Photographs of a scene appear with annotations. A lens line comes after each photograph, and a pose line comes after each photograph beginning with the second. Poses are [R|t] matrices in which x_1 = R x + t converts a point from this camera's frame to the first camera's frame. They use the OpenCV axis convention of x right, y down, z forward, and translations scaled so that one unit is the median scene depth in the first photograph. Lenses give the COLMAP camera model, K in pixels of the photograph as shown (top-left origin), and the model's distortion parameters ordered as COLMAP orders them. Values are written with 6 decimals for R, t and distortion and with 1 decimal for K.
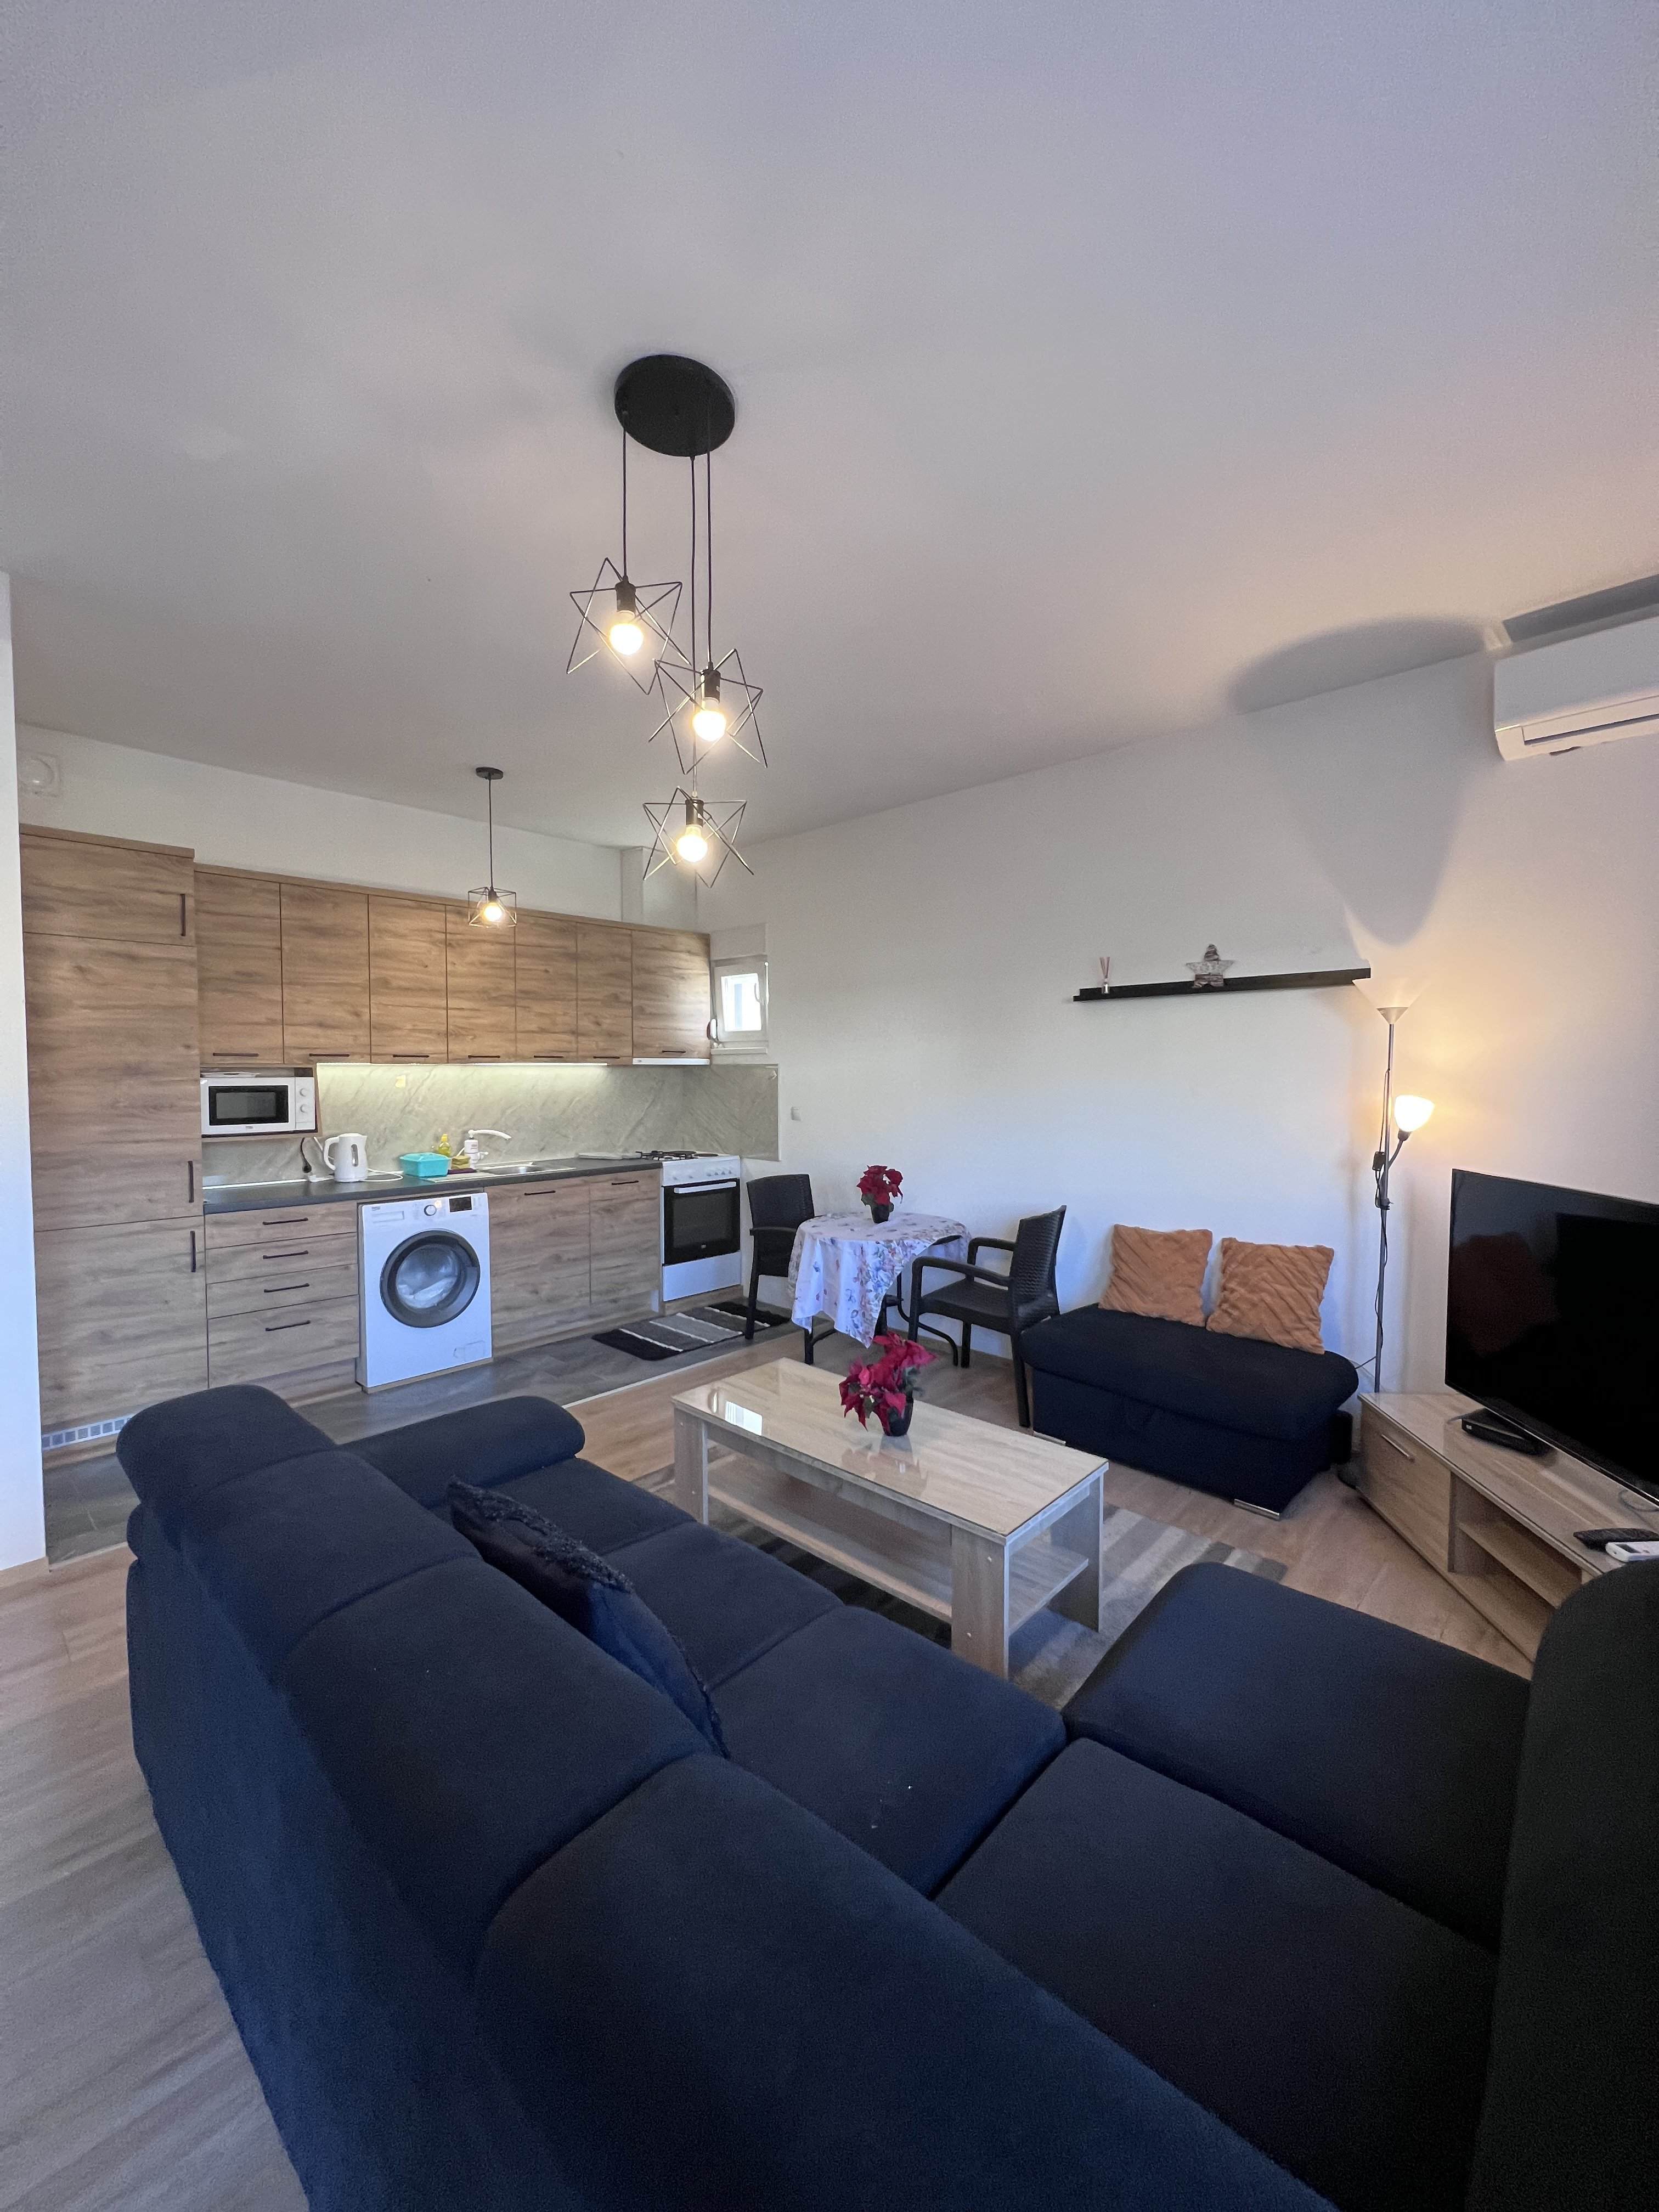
lens RADIAL K [[880.3, 0, 830.1], [0, 880.3, 1099.9], [0, 0, 1]] dist [-0.000625, -0.000371]
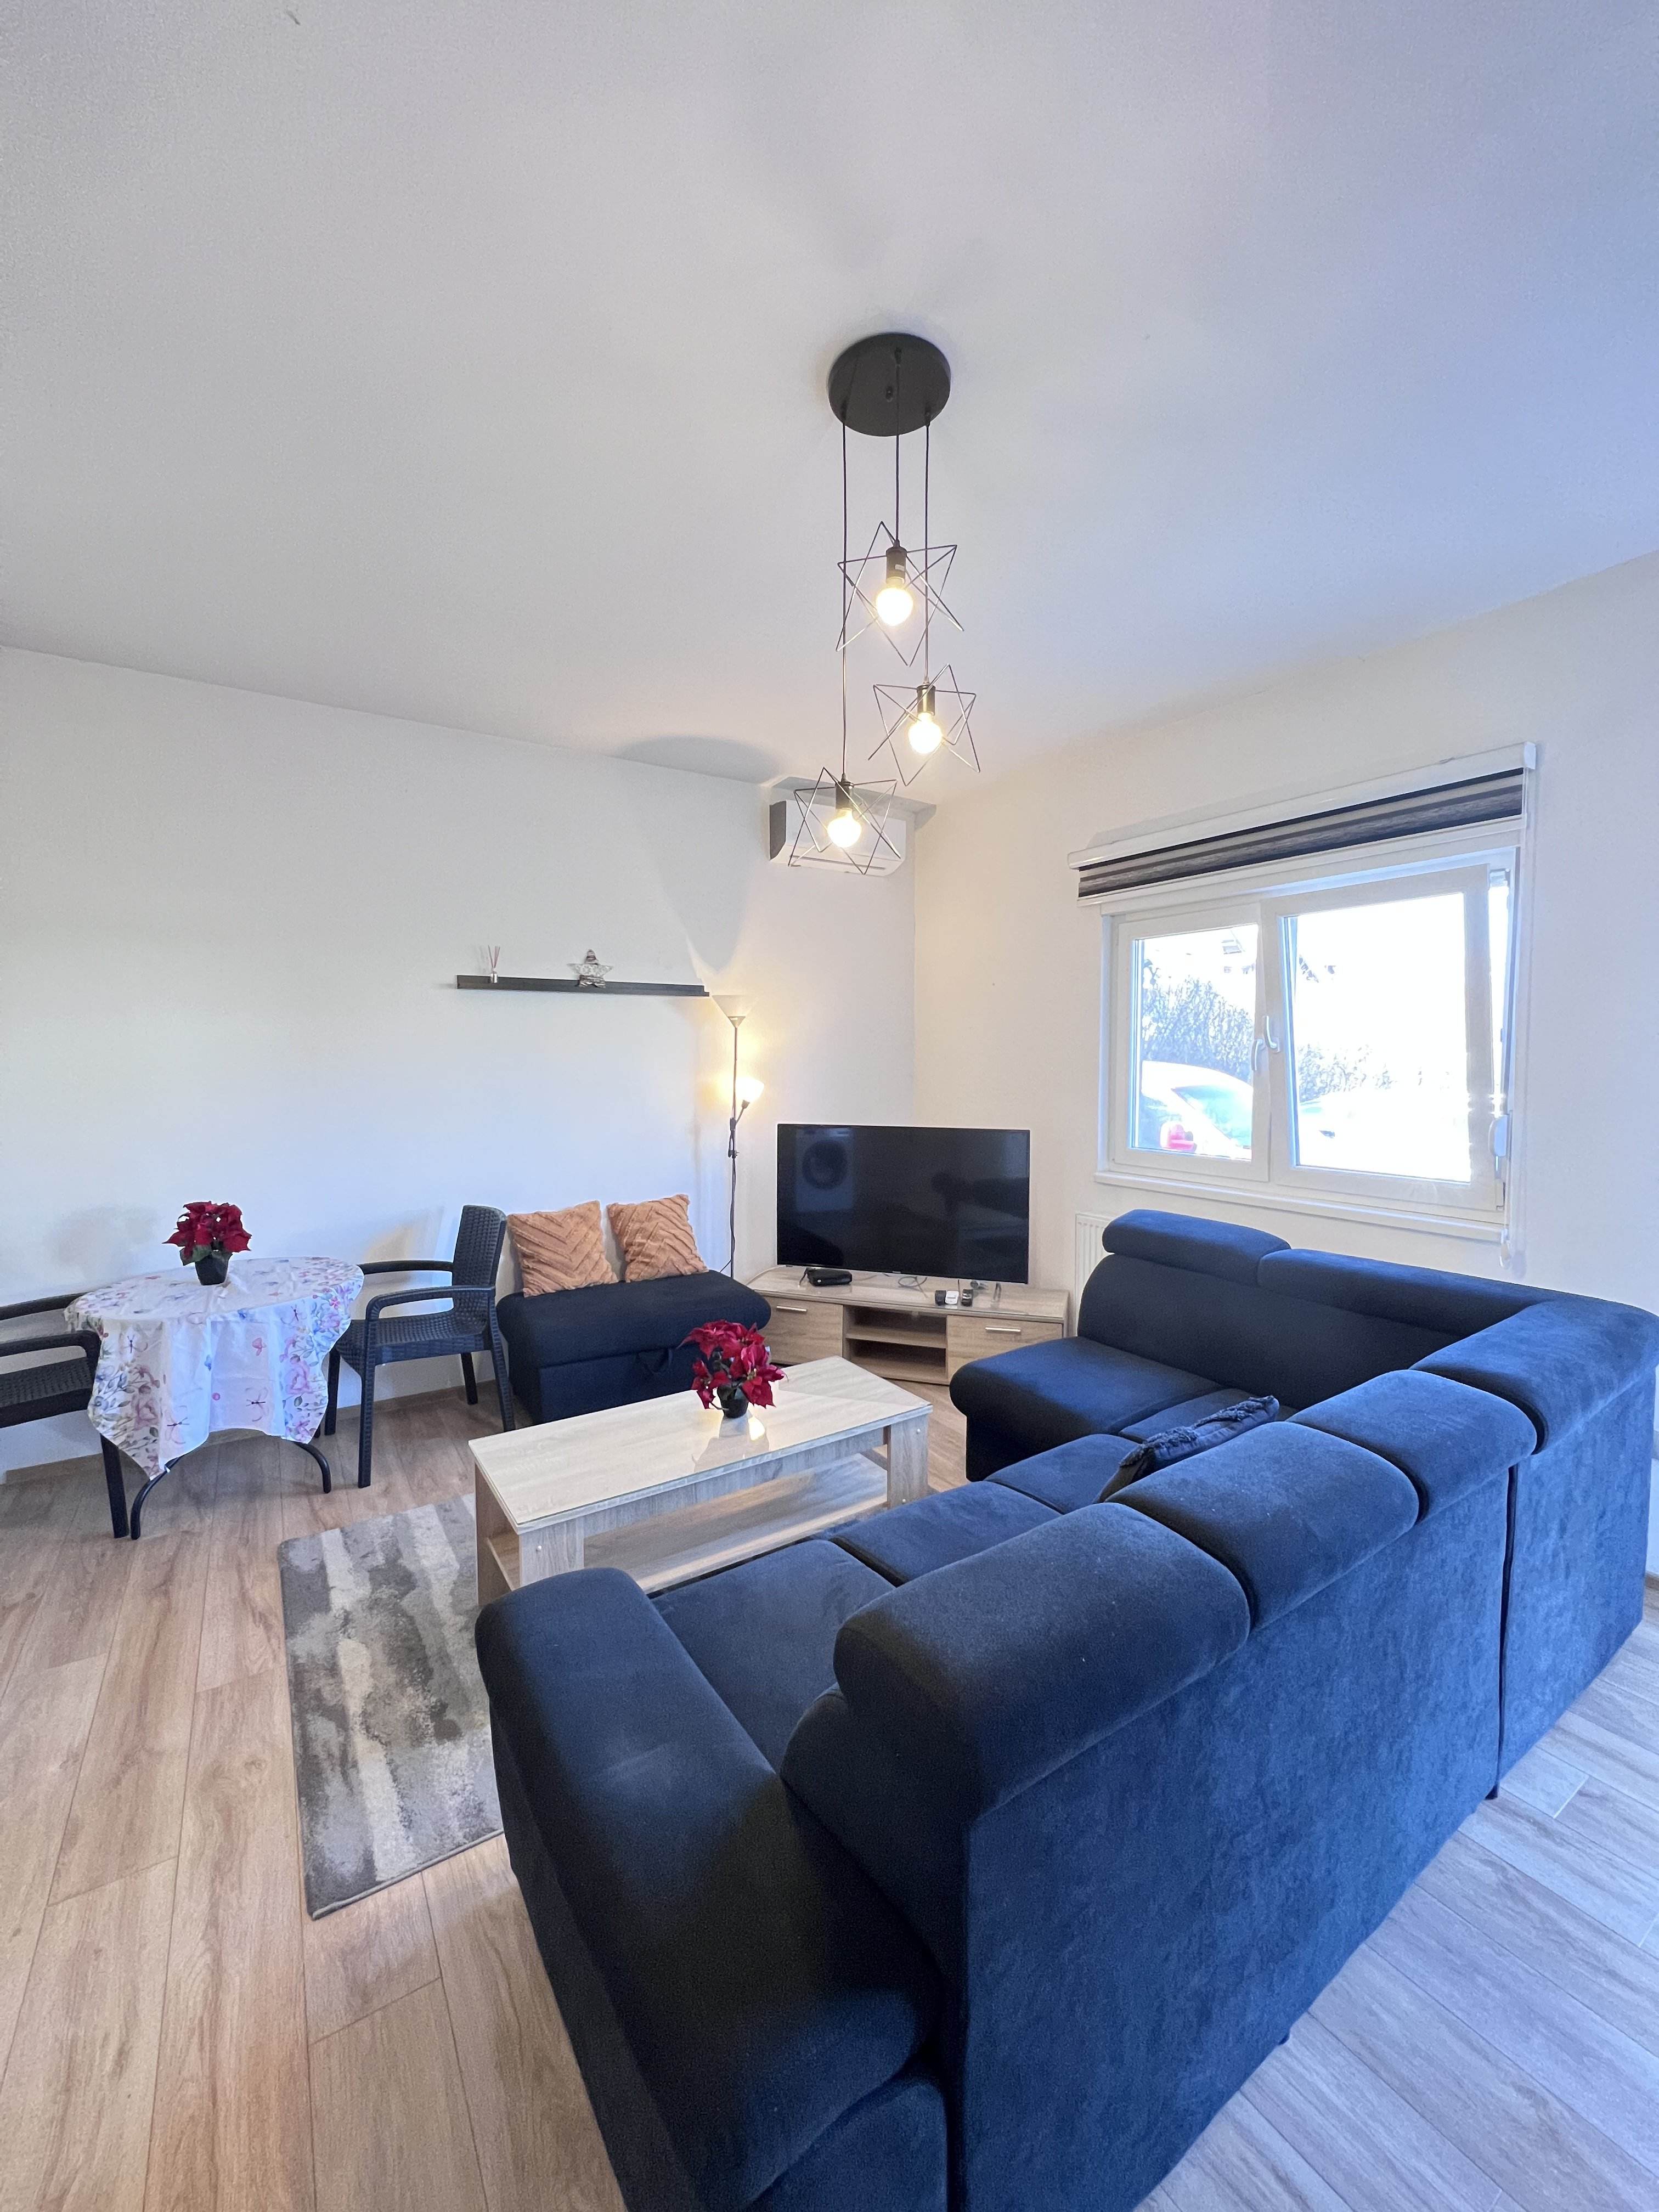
lens RADIAL K [[880.3, 0, 830.1], [0, 880.3, 1099.9], [0, 0, 1]] dist [-0.000625, -0.000371]
pose [[0.232889, -0.048867, 0.971275, -0.531842], [0.037013, 0.998458, 0.041360, -0.016305], [-0.971799, 0.026318, 0.234339, 0.384656]]
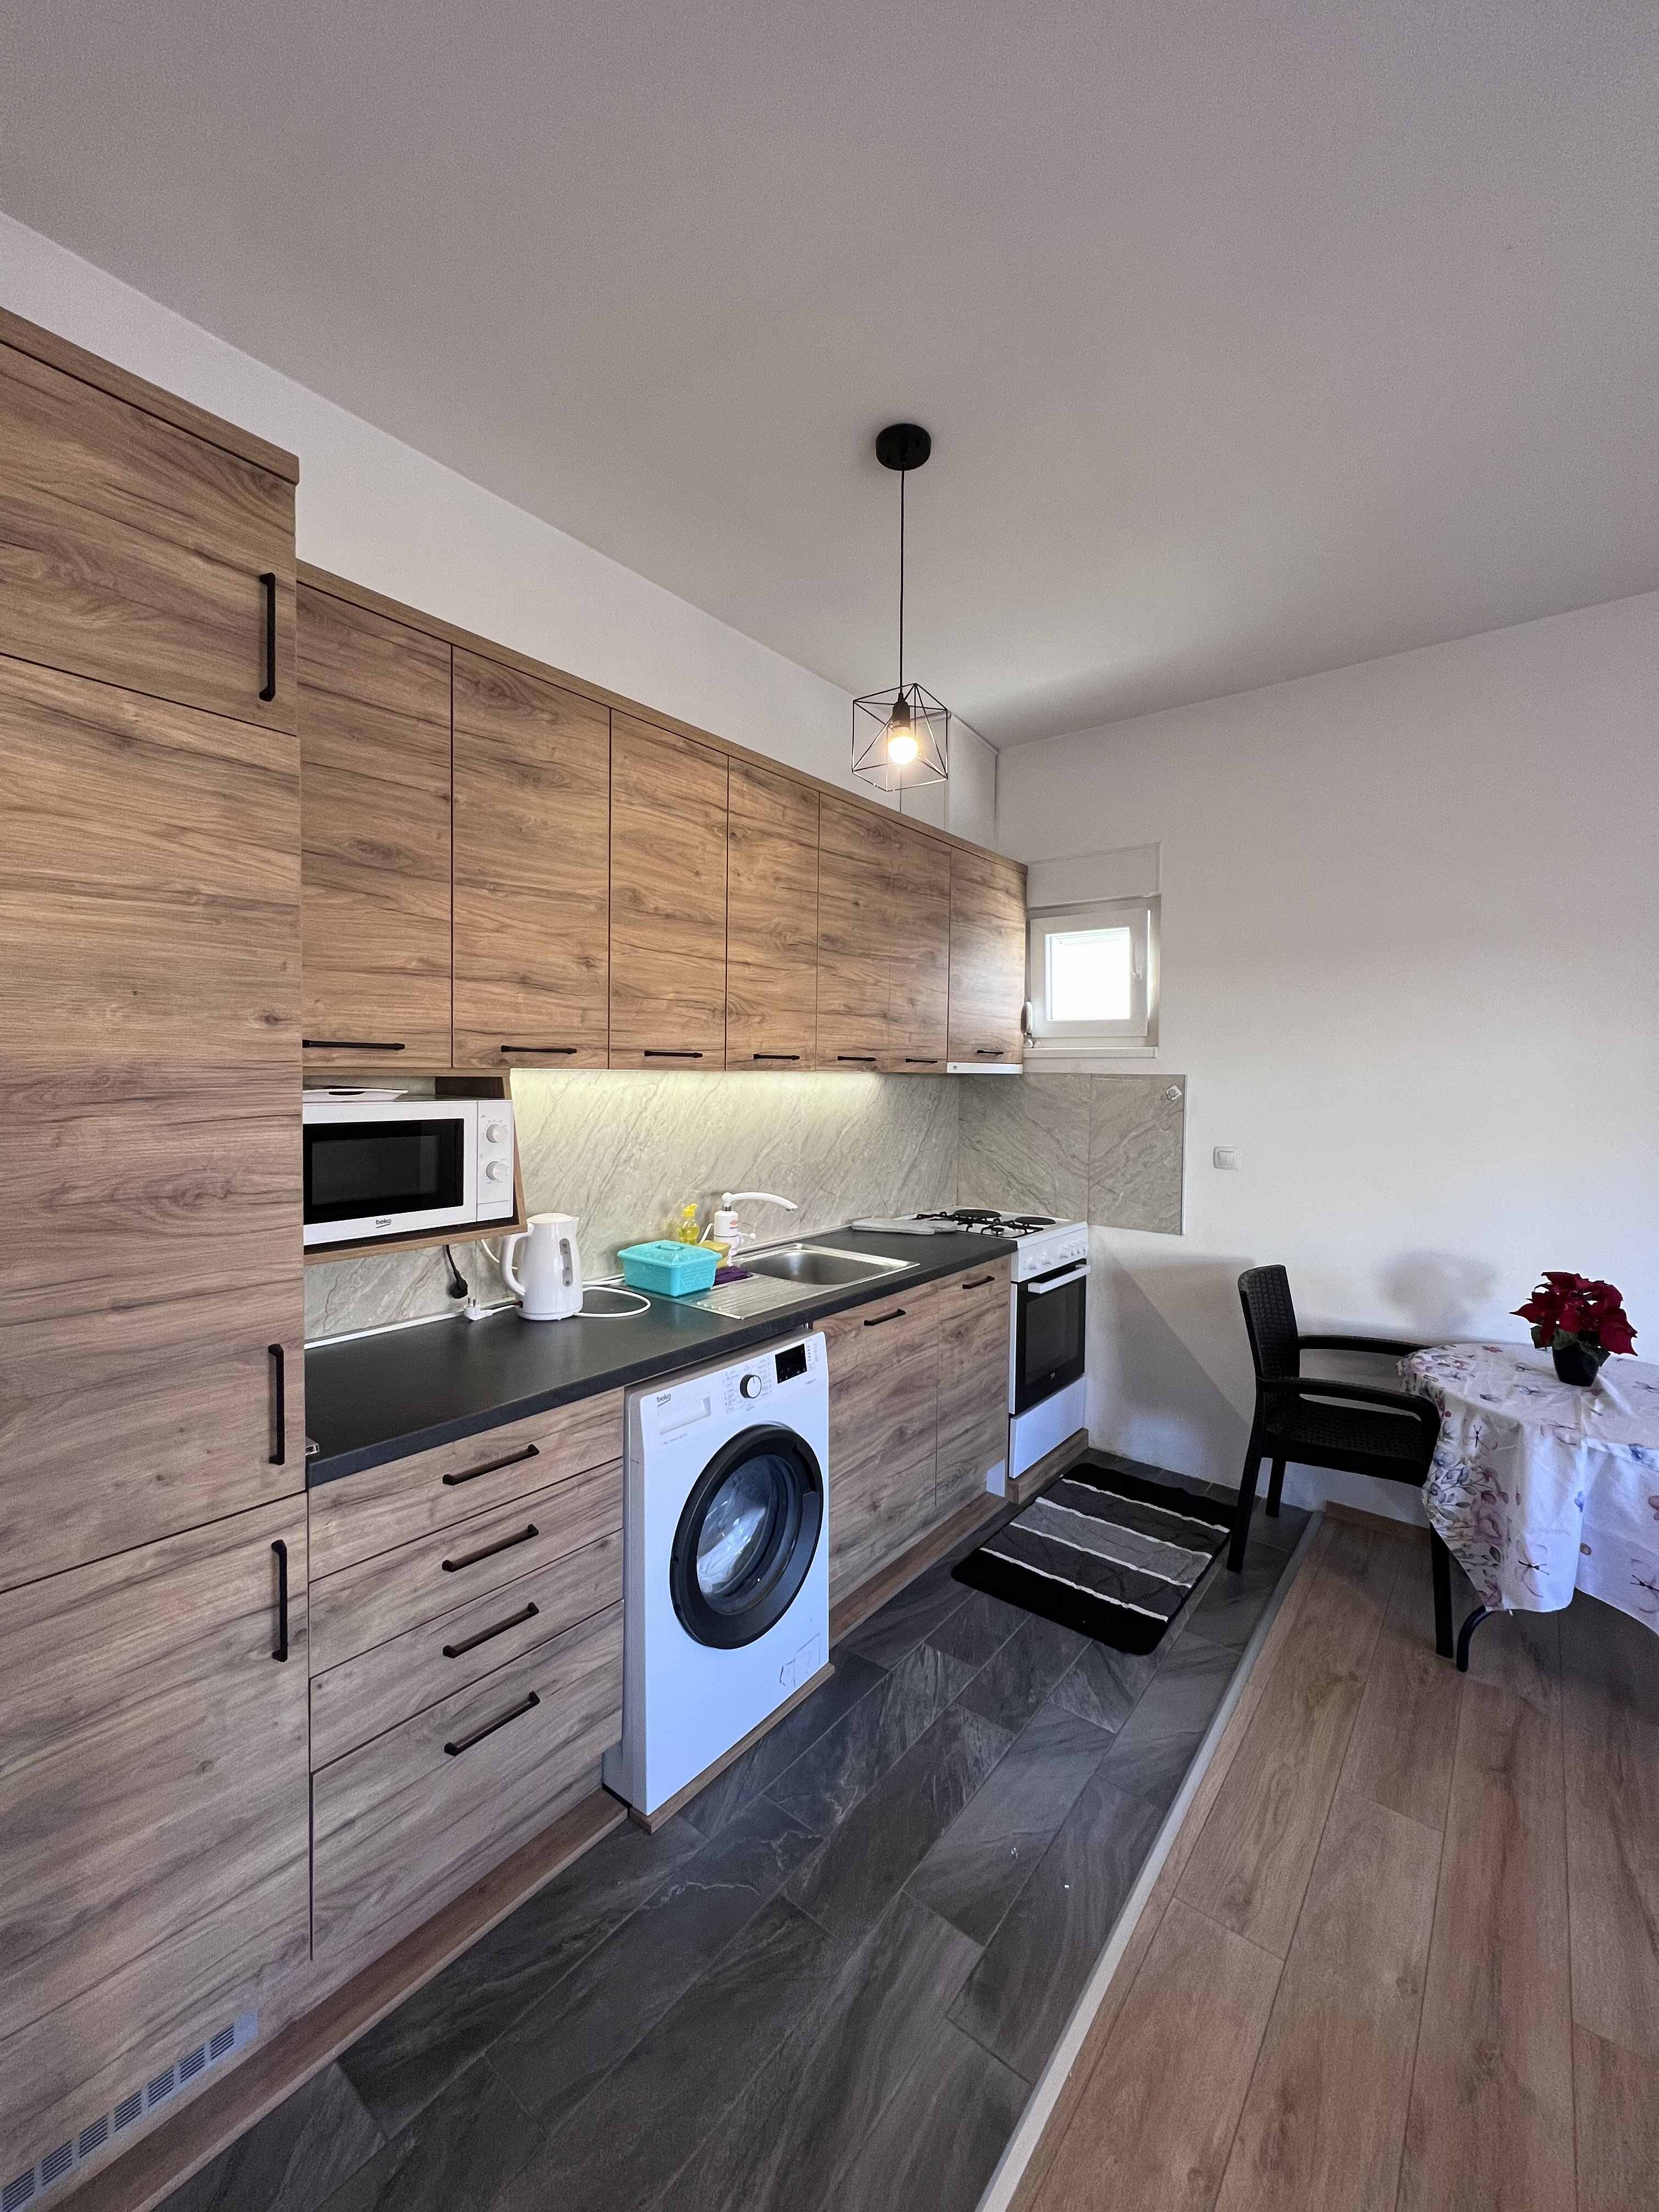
lens RADIAL K [[880.3, 0, 830.1], [0, 880.3, 1099.9], [0, 0, 1]] dist [-0.000625, -0.000371]
pose [[0.996356, 0.009497, 0.084767, -0.465249], [-0.009221, 0.999951, -0.003652, -0.025217], [-0.084798, 0.002857, 0.996394, 0.546486]]
